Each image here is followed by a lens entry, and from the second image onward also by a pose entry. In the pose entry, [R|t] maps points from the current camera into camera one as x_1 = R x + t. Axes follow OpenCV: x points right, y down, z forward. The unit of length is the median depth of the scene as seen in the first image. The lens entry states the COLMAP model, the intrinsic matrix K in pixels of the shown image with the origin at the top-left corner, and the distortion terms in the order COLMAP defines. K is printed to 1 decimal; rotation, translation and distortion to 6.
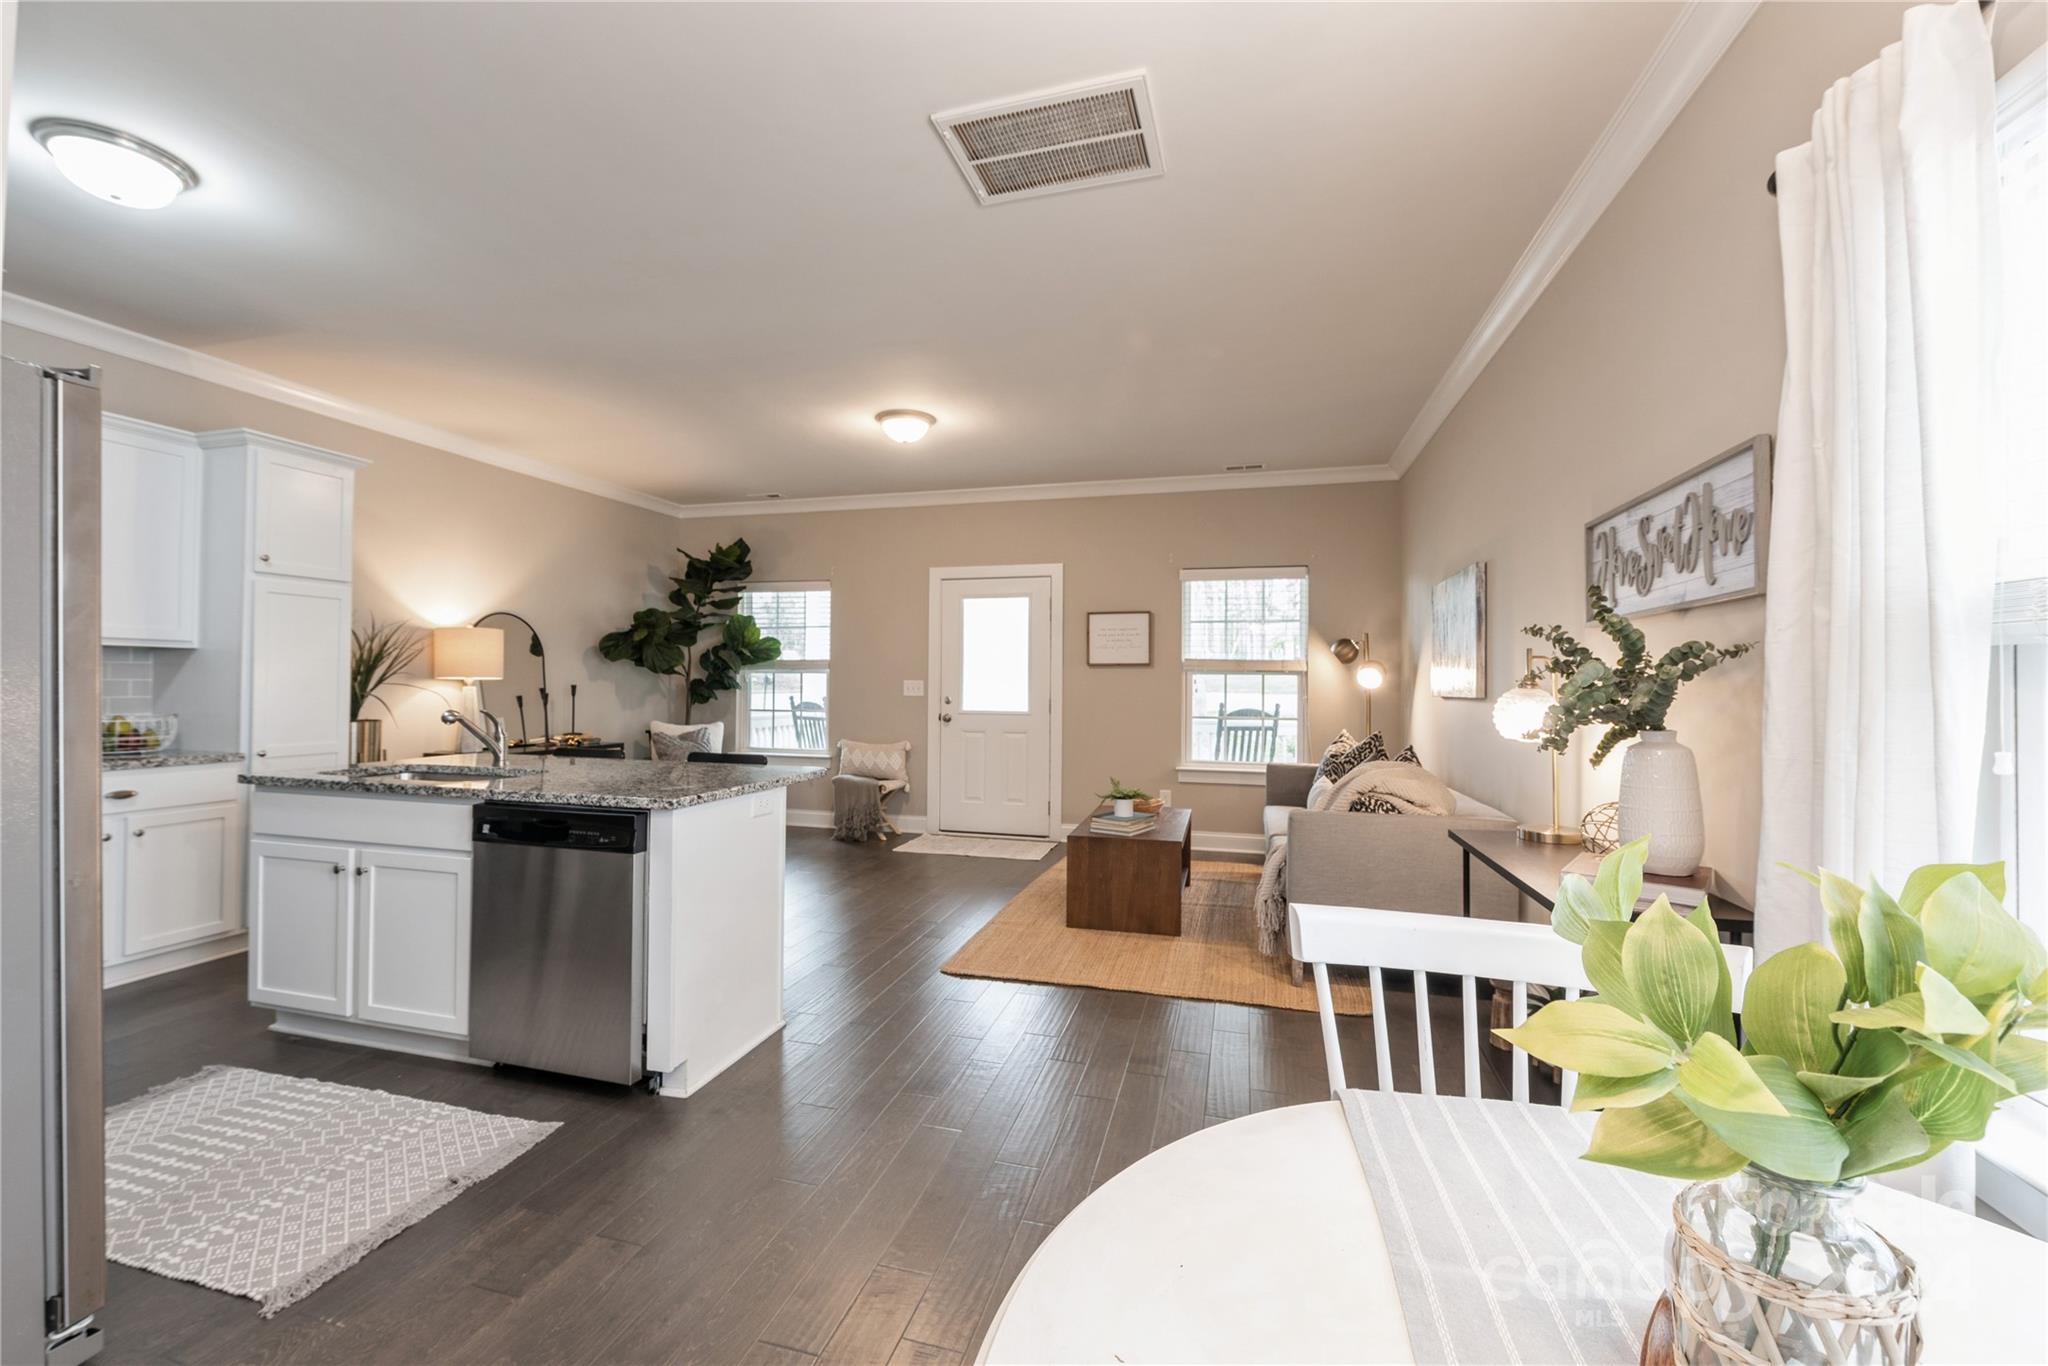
lens RADIAL K [[801.6, 0, 1016.6], [0, 801.6, 687.6], [0, 0, 1]] dist [0.003263, -0.000289]
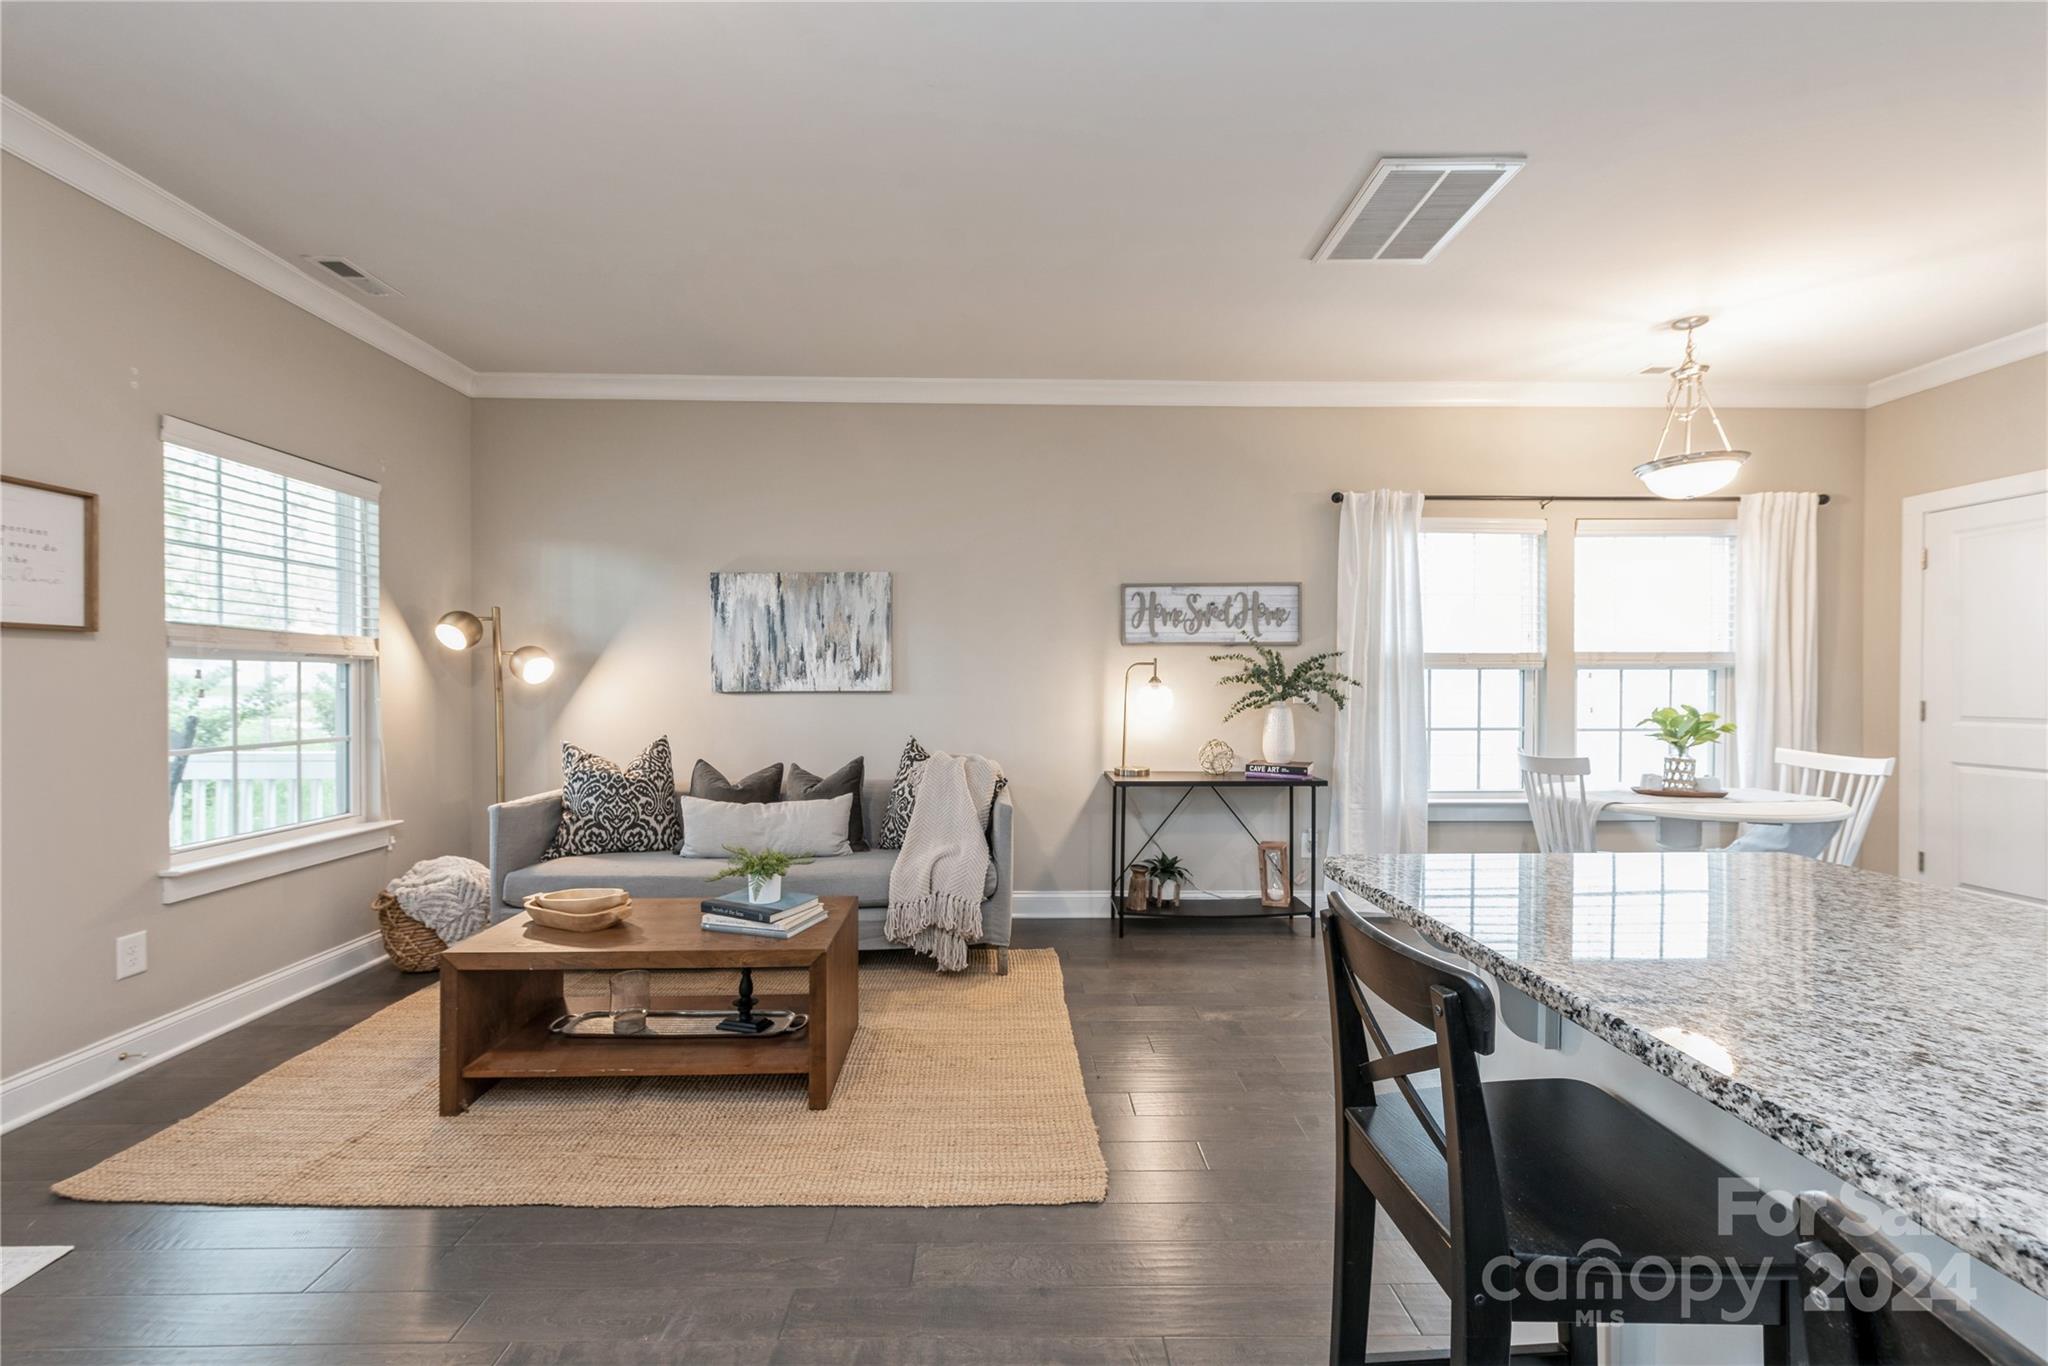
lens RADIAL K [[801.6, 0, 1016.6], [0, 801.6, 687.6], [0, 0, 1]] dist [0.003263, -0.000289]
pose [[-0.310574, -0.015749, 0.950419, -0.345148], [0.004358, 0.999829, 0.017992, -0.005911], [-0.950539, 0.009730, -0.310452, 0.717678]]
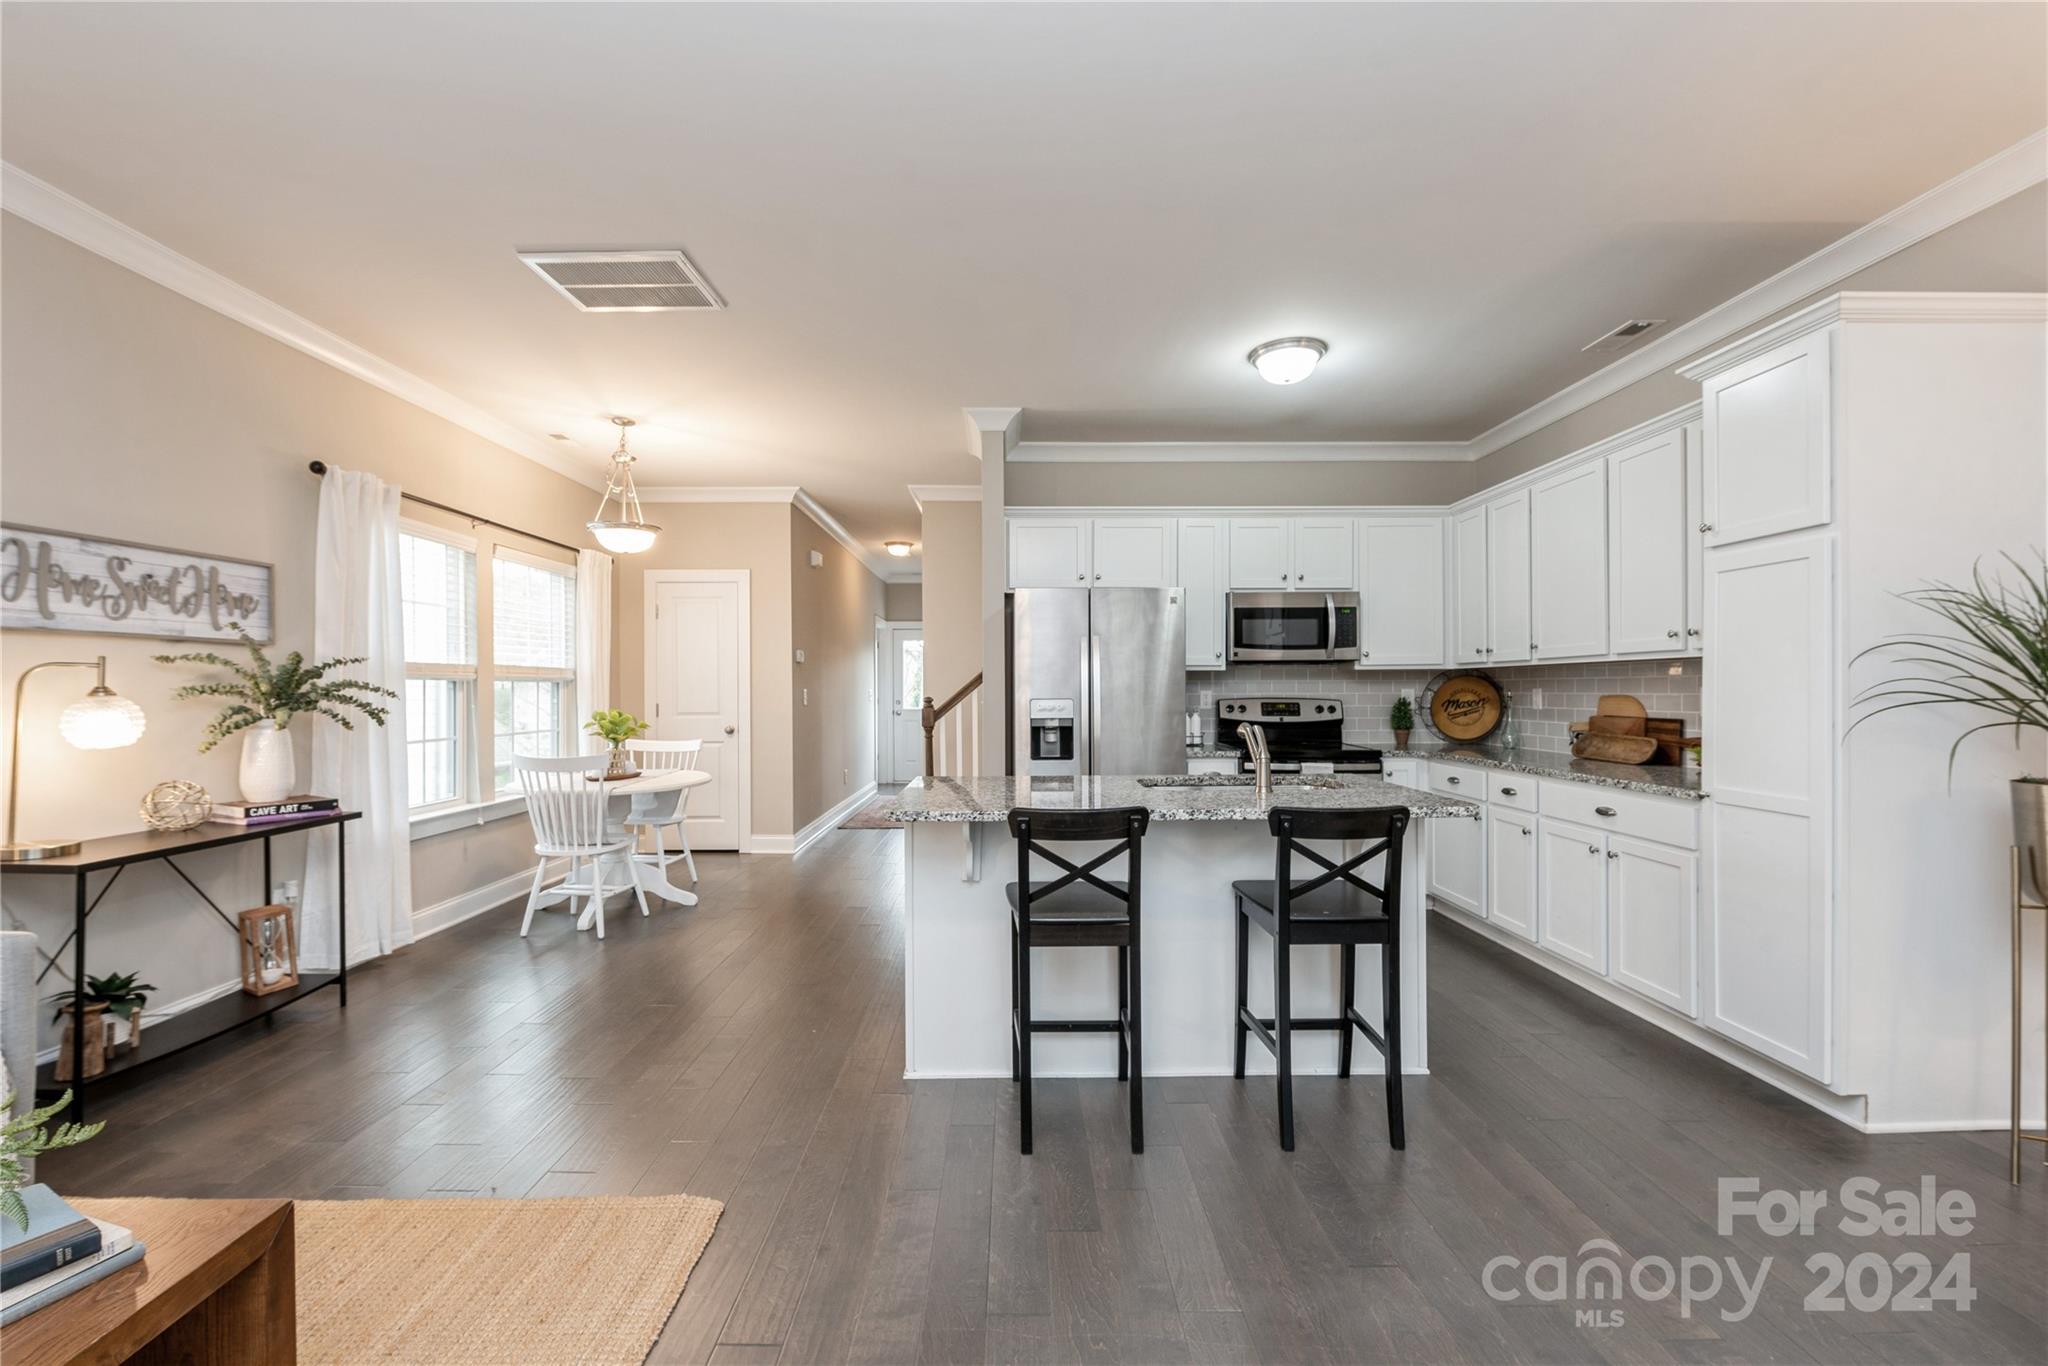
lens RADIAL K [[819.7, 0, 1020.0], [0, 819.7, 690.0], [0, 0, 1]] dist [-0.010050, -0.000248]
pose [[-0.953265, -0.005180, -0.302090, -0.068361], [-0.007323, 0.999955, 0.005961, -0.006686], [0.302046, 0.007894, -0.953261, 0.934854]]
